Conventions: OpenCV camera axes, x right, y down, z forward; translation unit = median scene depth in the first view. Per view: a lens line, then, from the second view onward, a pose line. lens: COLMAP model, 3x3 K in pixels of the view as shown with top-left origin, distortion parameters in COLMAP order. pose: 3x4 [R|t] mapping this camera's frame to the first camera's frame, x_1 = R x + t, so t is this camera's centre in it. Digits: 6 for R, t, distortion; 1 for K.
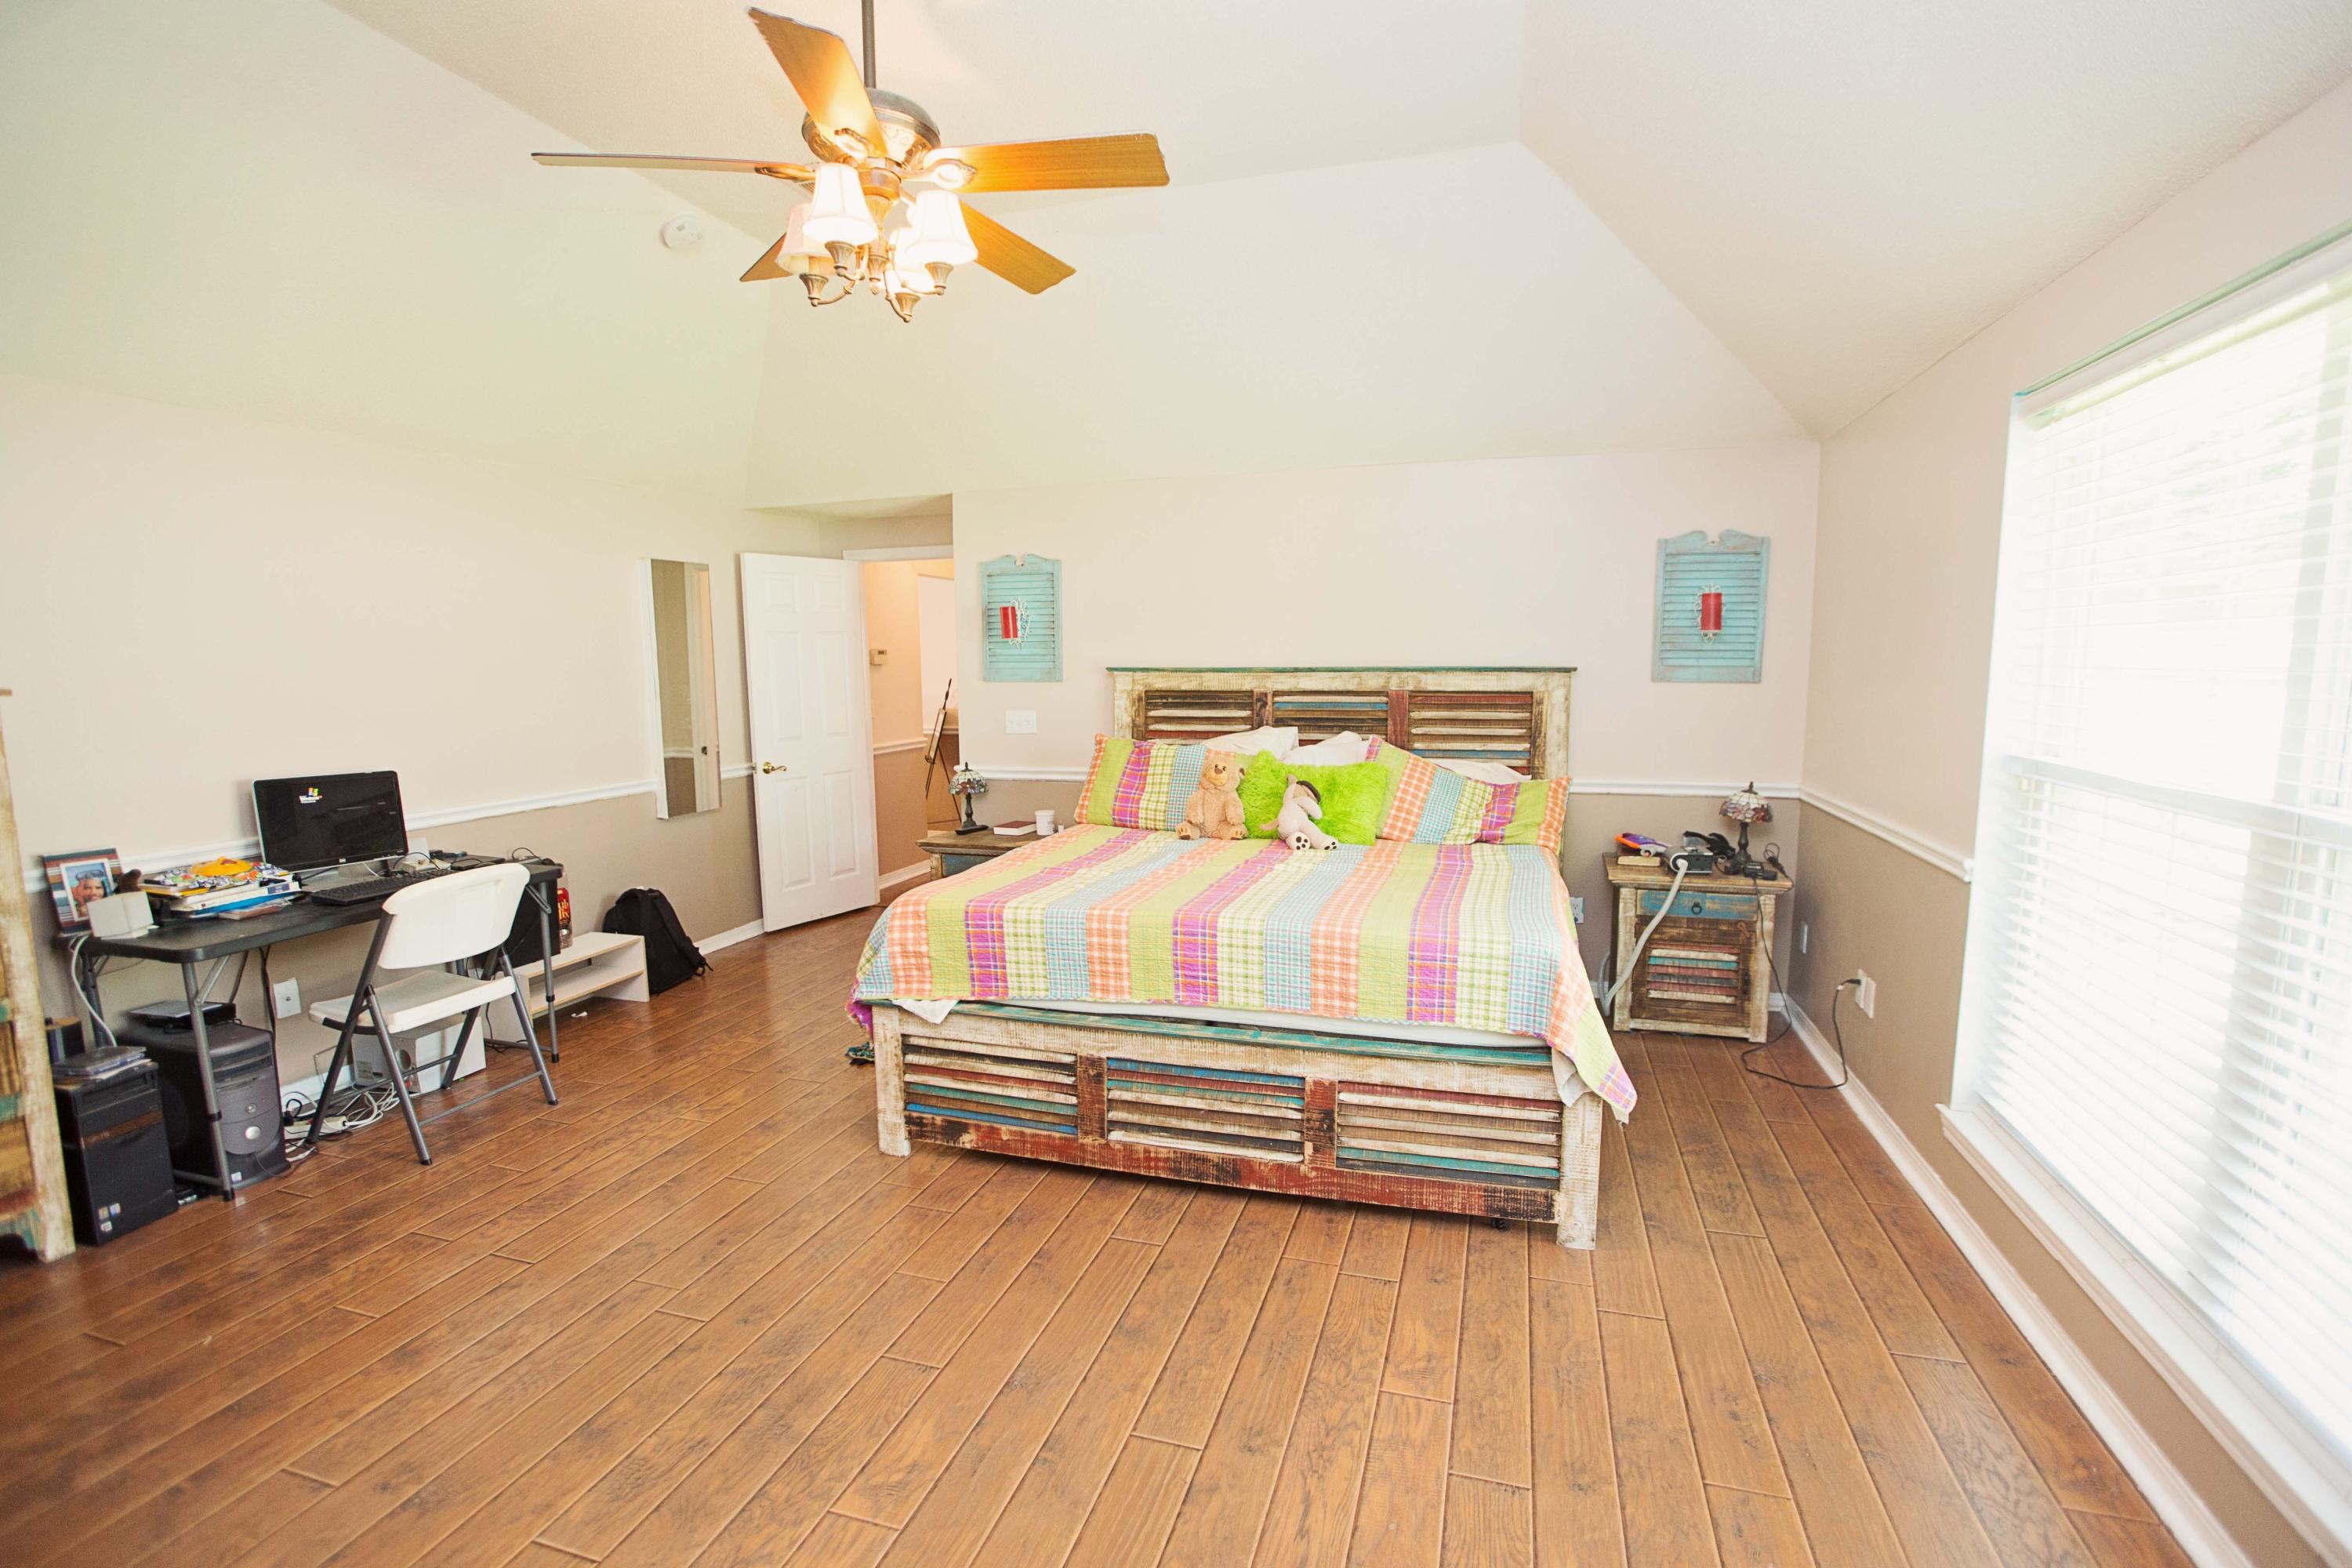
lens RADIAL K [[1089.4, 0, 1176.4], [0, 1089.4, 782.2], [0, 0, 1]] dist [-0.041070, 0.013266]
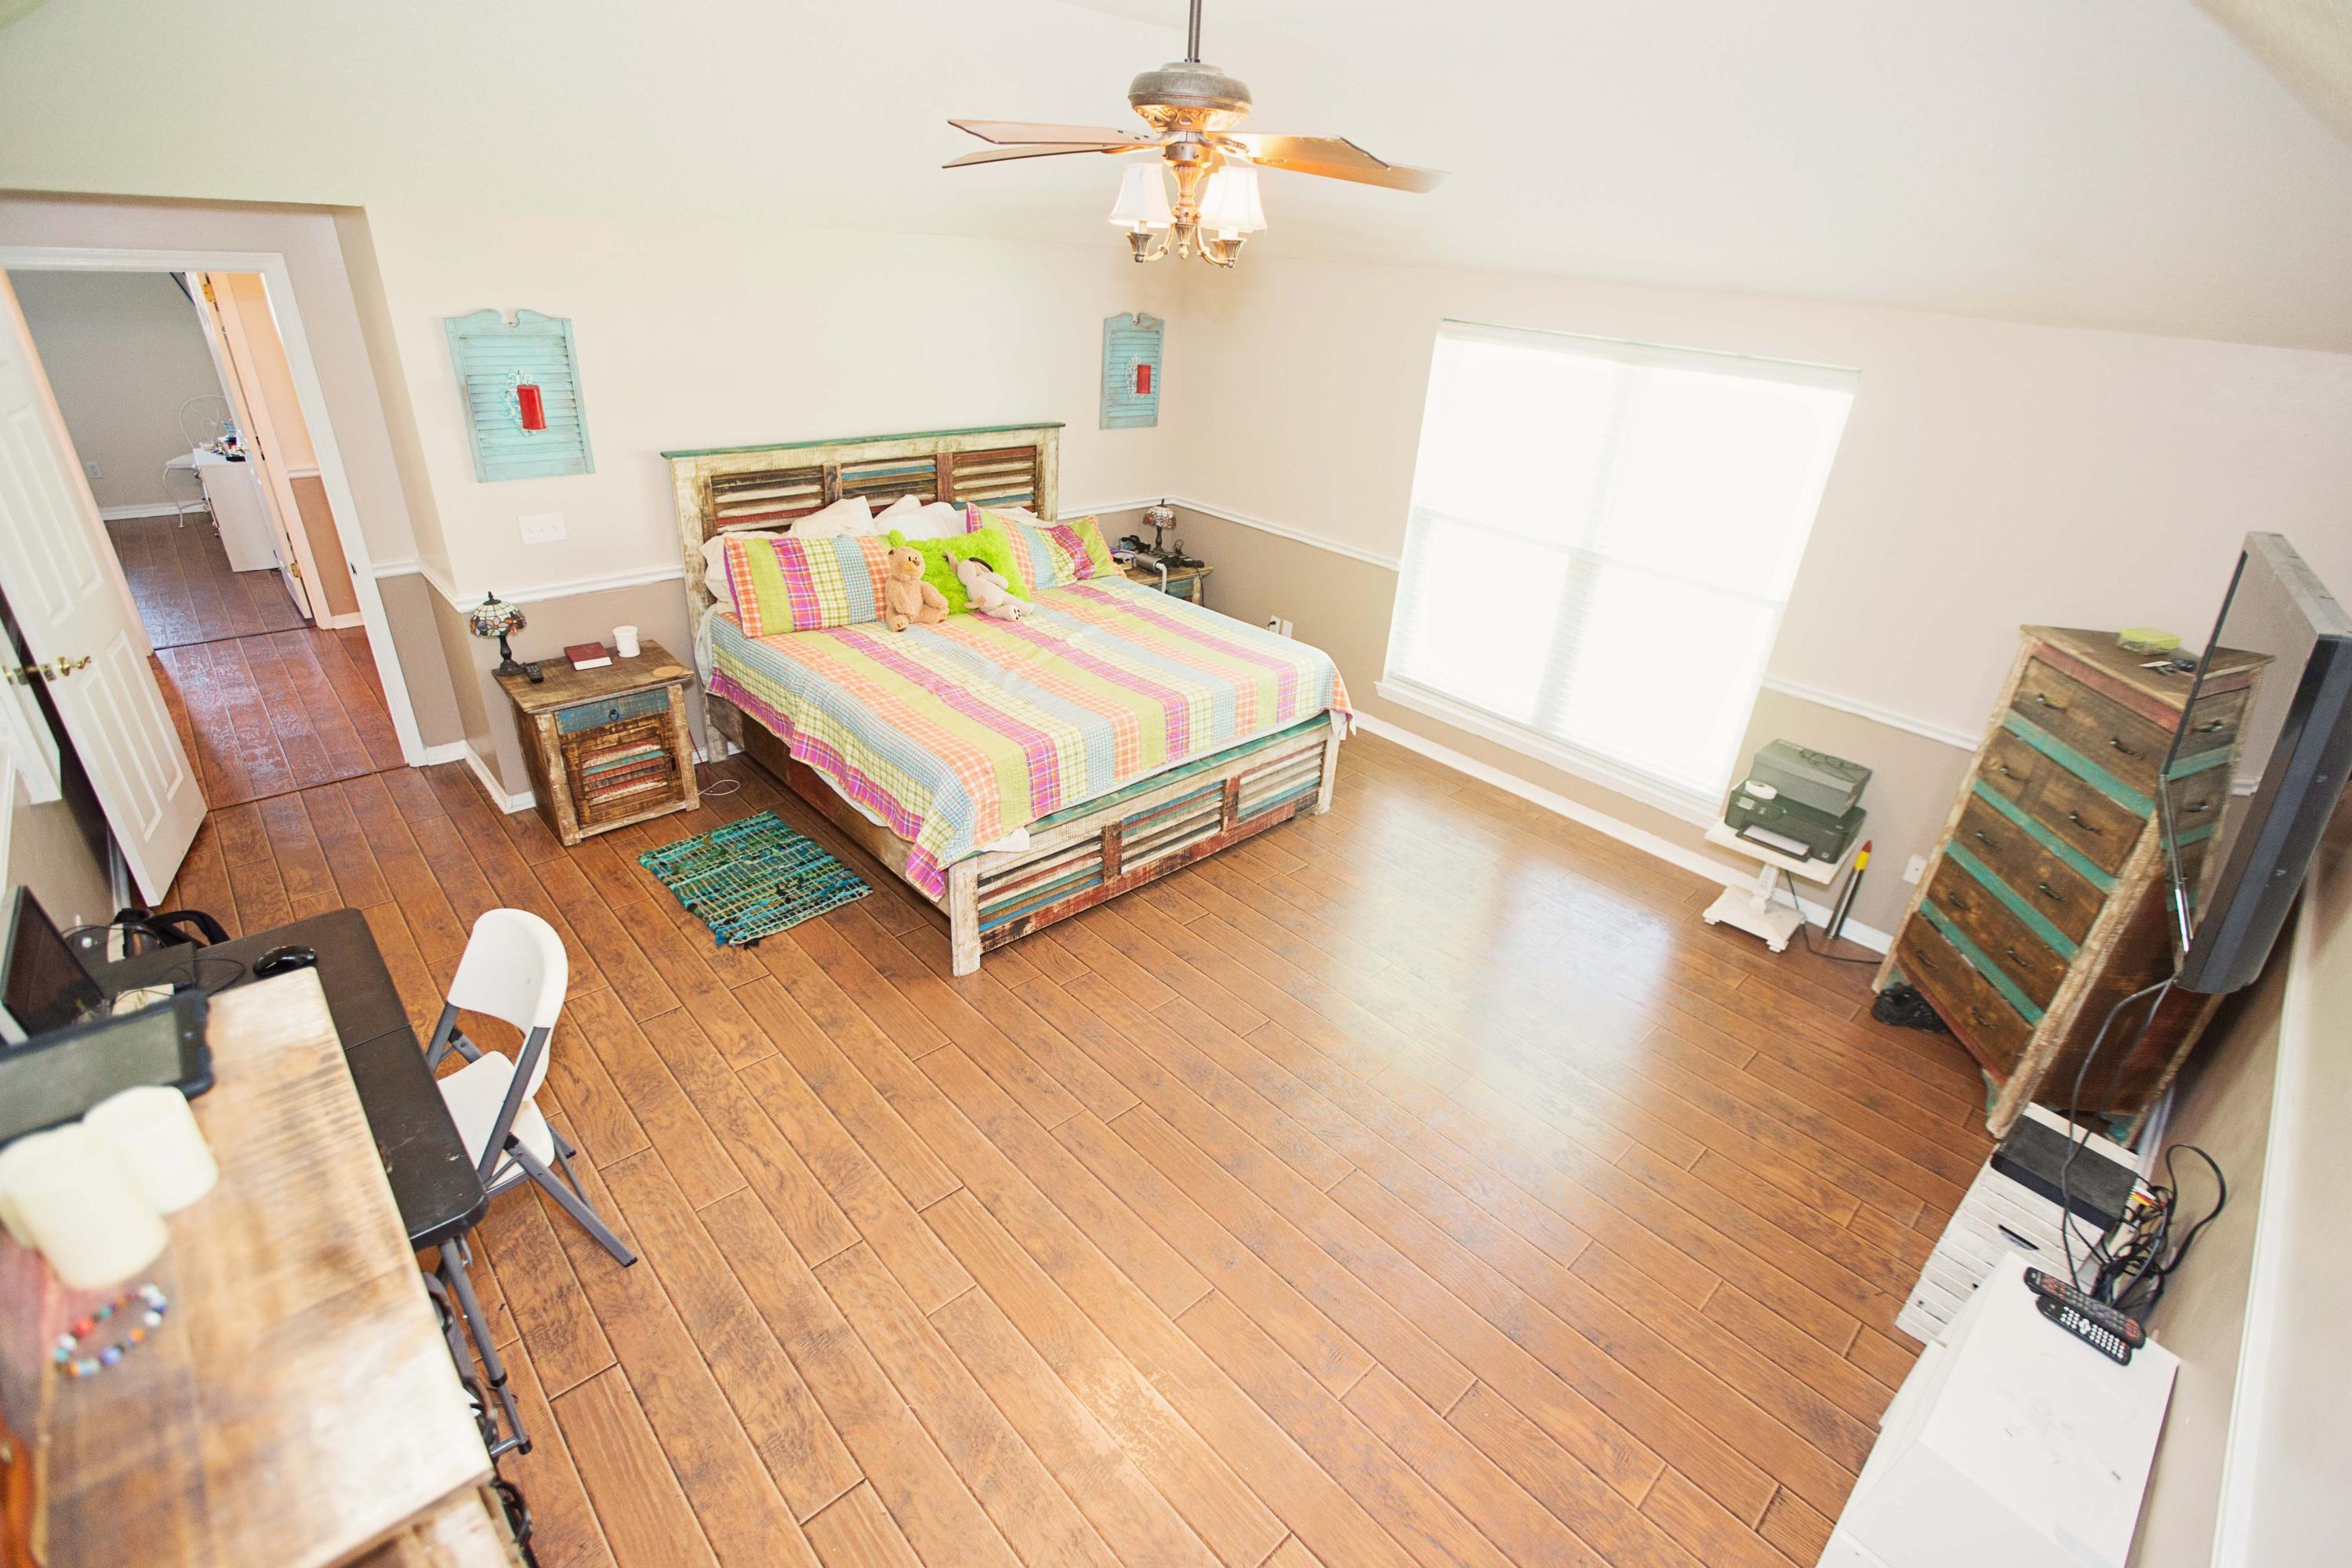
lens RADIAL K [[1089.4, 0, 1193.0], [0, 1089.4, 791.1], [0, 0, 1]] dist [-0.041070, 0.013266]
pose [[0.483004, -0.360326, 0.798043, -1.052708], [0.033619, 0.918364, 0.394305, -0.297438], [-0.874972, -0.163622, 0.455687, 0.307744]]
